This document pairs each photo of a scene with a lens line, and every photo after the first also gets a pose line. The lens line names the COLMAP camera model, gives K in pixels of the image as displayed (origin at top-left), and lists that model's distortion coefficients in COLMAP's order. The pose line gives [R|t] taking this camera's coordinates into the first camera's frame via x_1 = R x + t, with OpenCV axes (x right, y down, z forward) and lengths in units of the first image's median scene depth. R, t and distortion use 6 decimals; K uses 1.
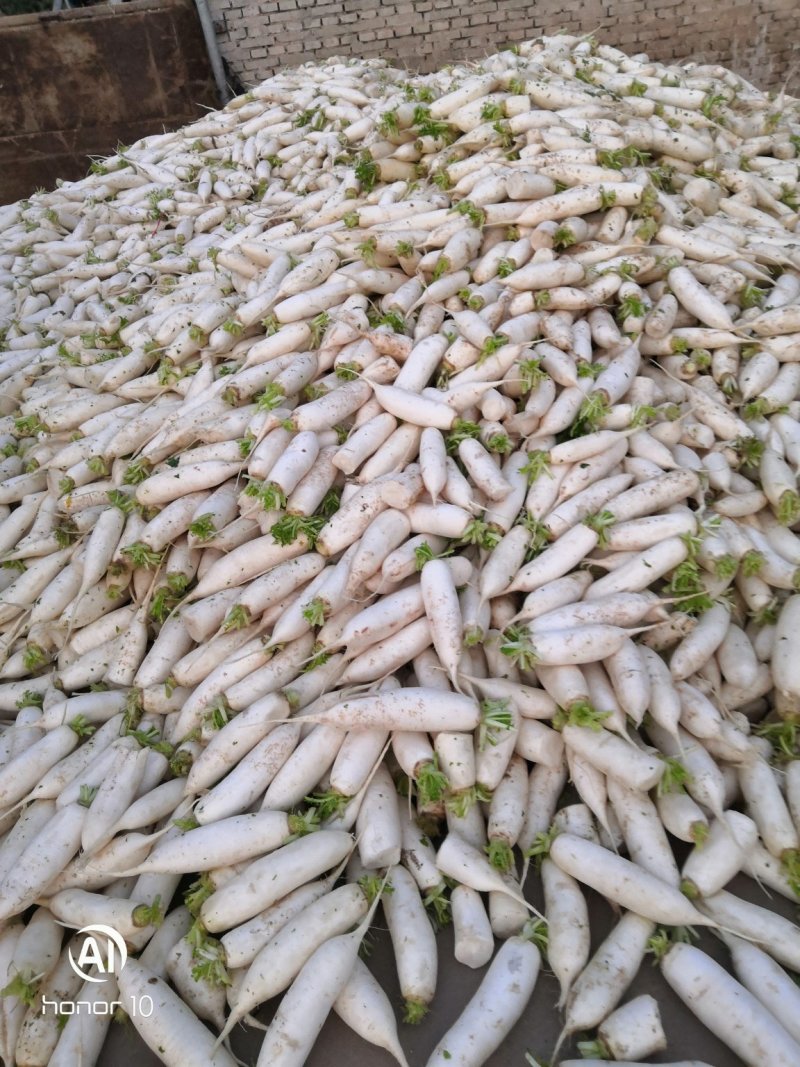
lens RADIAL K [[842.2, 0, 400.0], [0, 842.2, 533.5], [0, 0, 1]] dist [-0.005167, 0.002261]
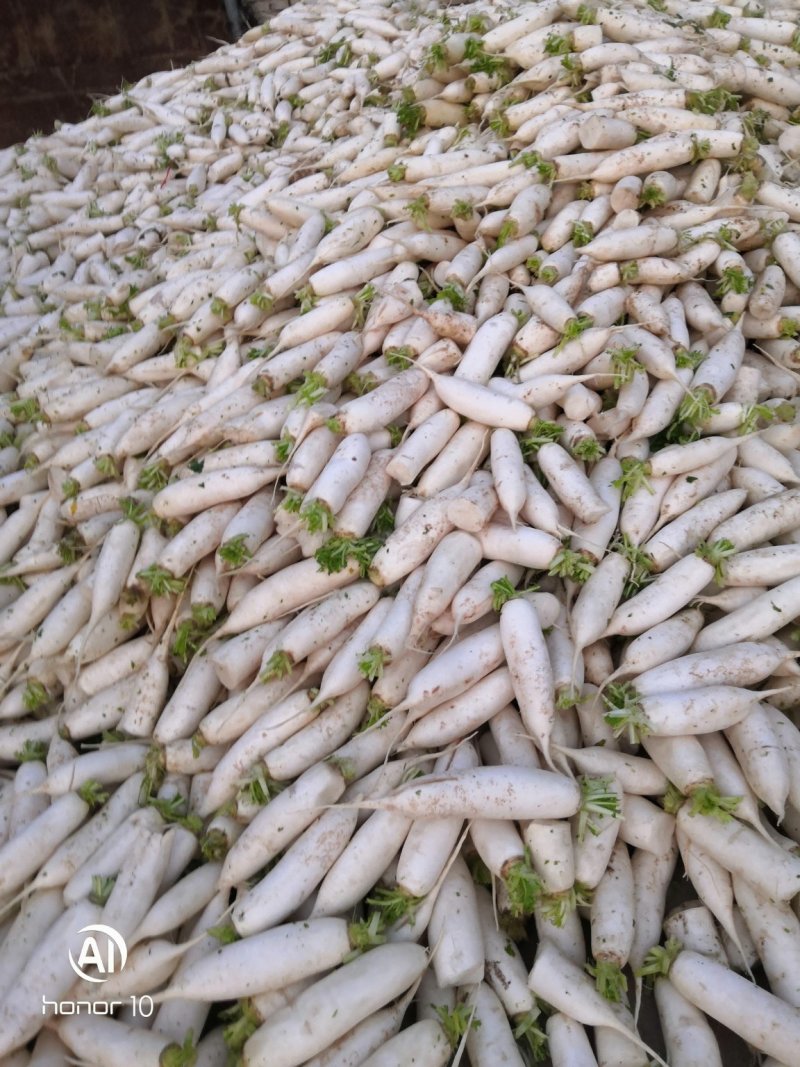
lens RADIAL K [[852.2, 0, 400.0], [0, 852.2, 533.5], [0, 0, 1]] dist [-0.006511, -0.000523]
pose [[0.999944, 0.007864, -0.007039, -0.055111], [-0.007477, 0.998542, 0.053461, -0.061829], [0.007449, -0.053406, 0.998545, 0.135596]]
